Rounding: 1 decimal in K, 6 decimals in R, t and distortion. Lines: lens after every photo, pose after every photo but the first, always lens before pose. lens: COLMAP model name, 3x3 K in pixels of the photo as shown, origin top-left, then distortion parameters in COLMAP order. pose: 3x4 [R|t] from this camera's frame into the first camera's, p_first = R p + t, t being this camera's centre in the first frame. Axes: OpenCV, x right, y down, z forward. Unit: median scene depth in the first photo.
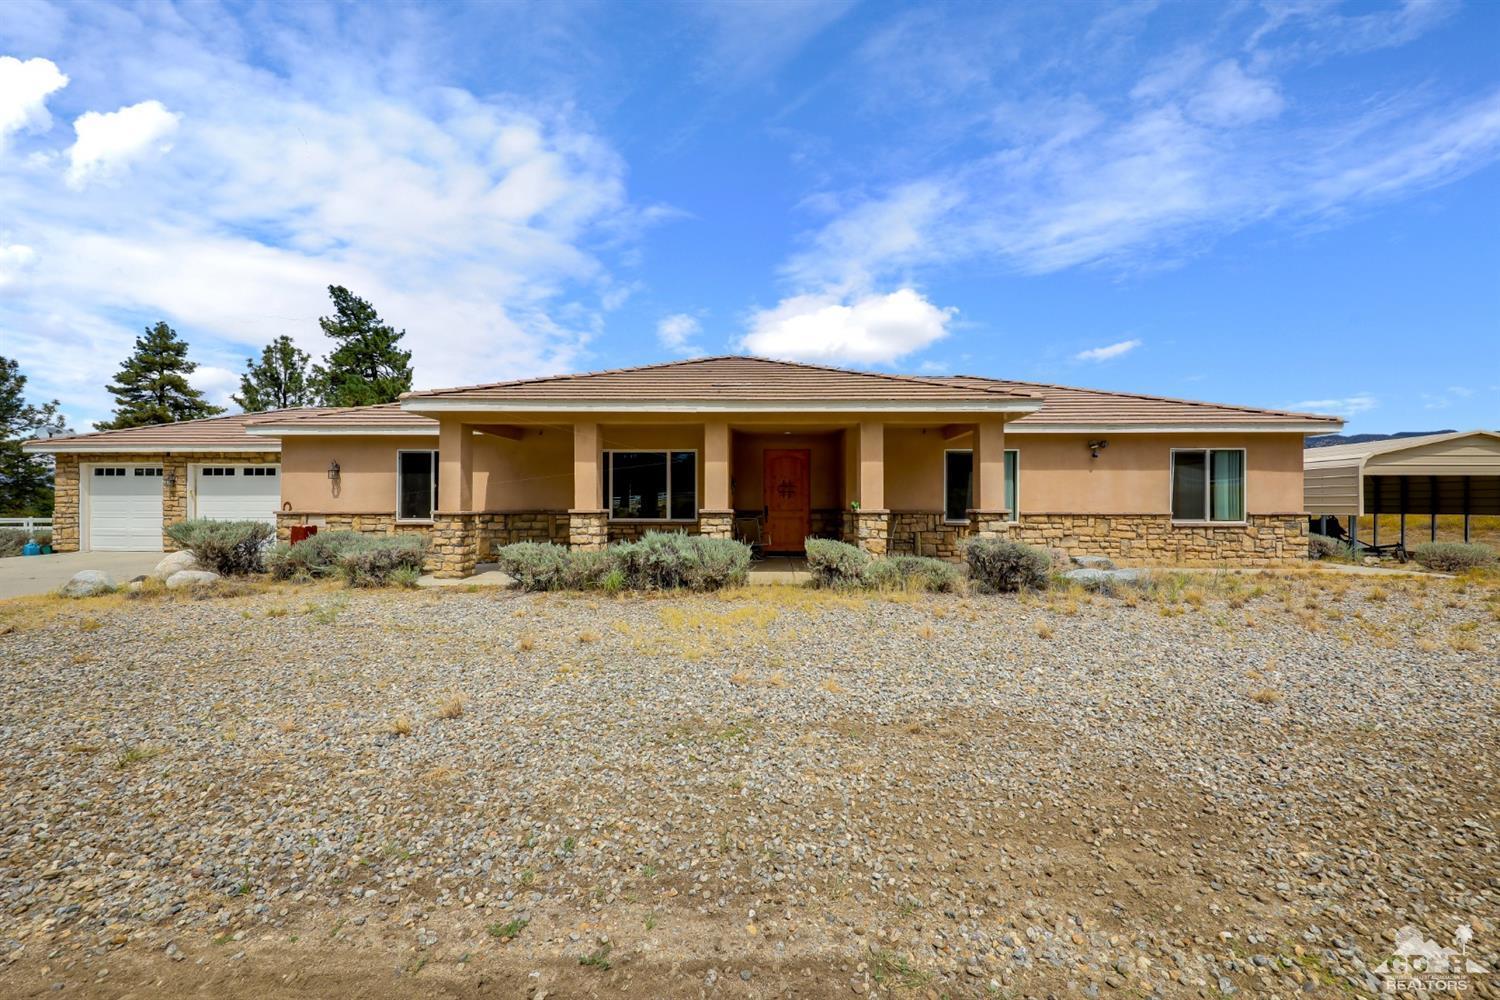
lens RADIAL K [[549.7, 0, 749.6], [0, 549.7, 495.9], [0, 0, 1]] dist [0.001524, -0.000764]
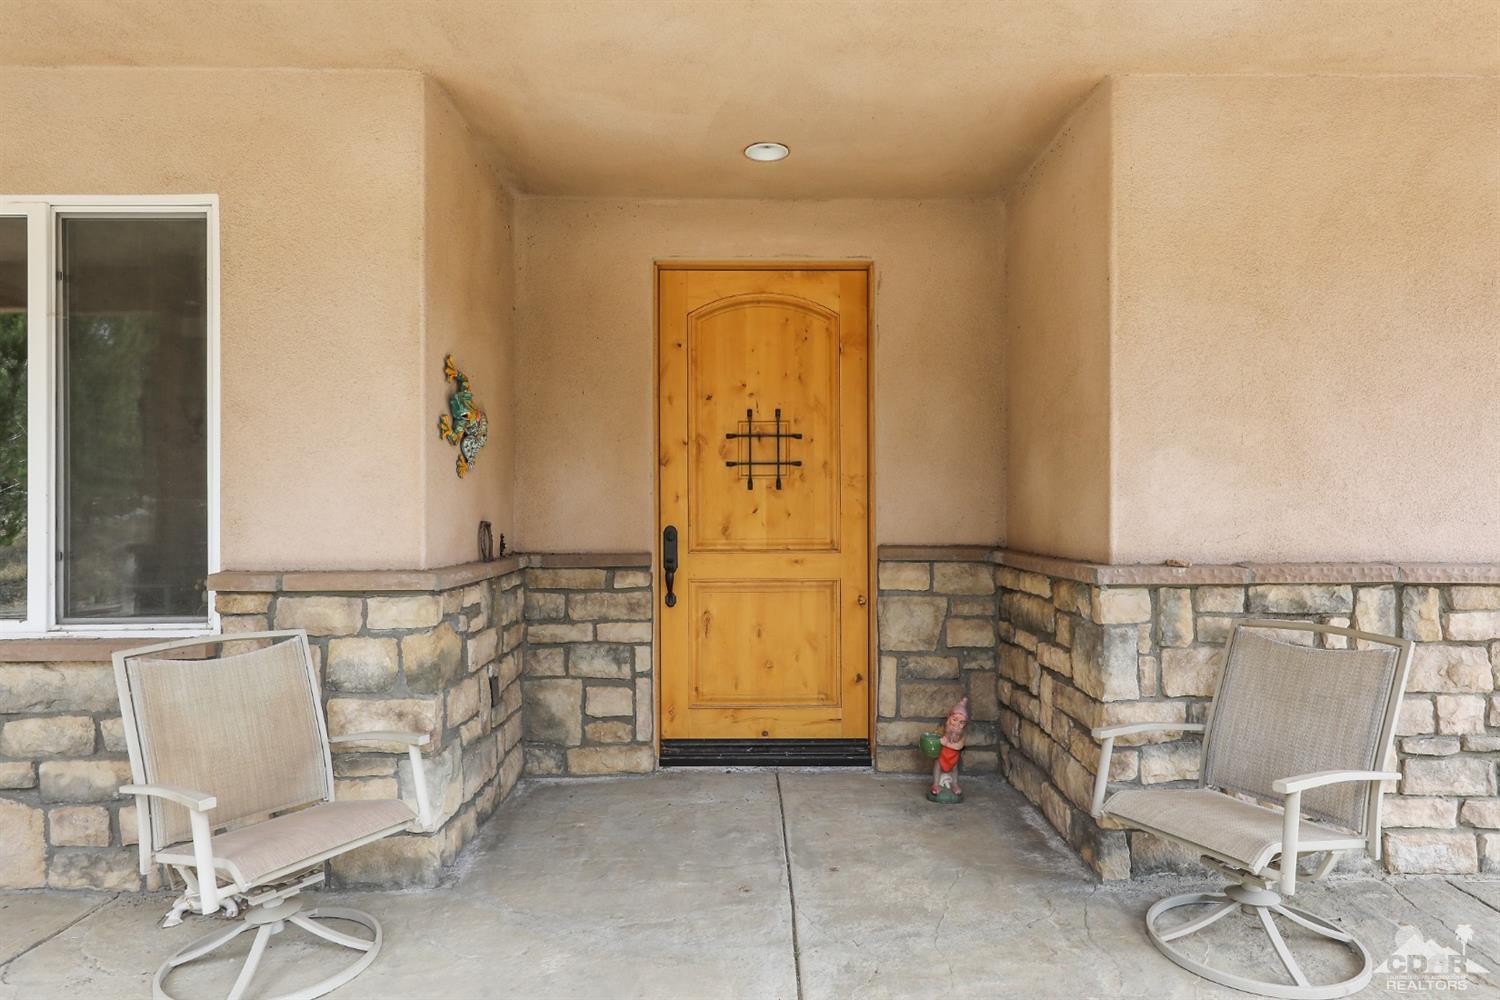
lens RADIAL K [[843.9, 0, 750.4], [0, 843.9, 495.7], [0, 0, 1]] dist [0.020560, 0.001440]
pose [[0.999488, -0.007747, 0.031057, 0.053533], [0.007658, 0.999966, 0.002959, 0.004620], [-0.031079, -0.002720, 0.999513, 0.685116]]
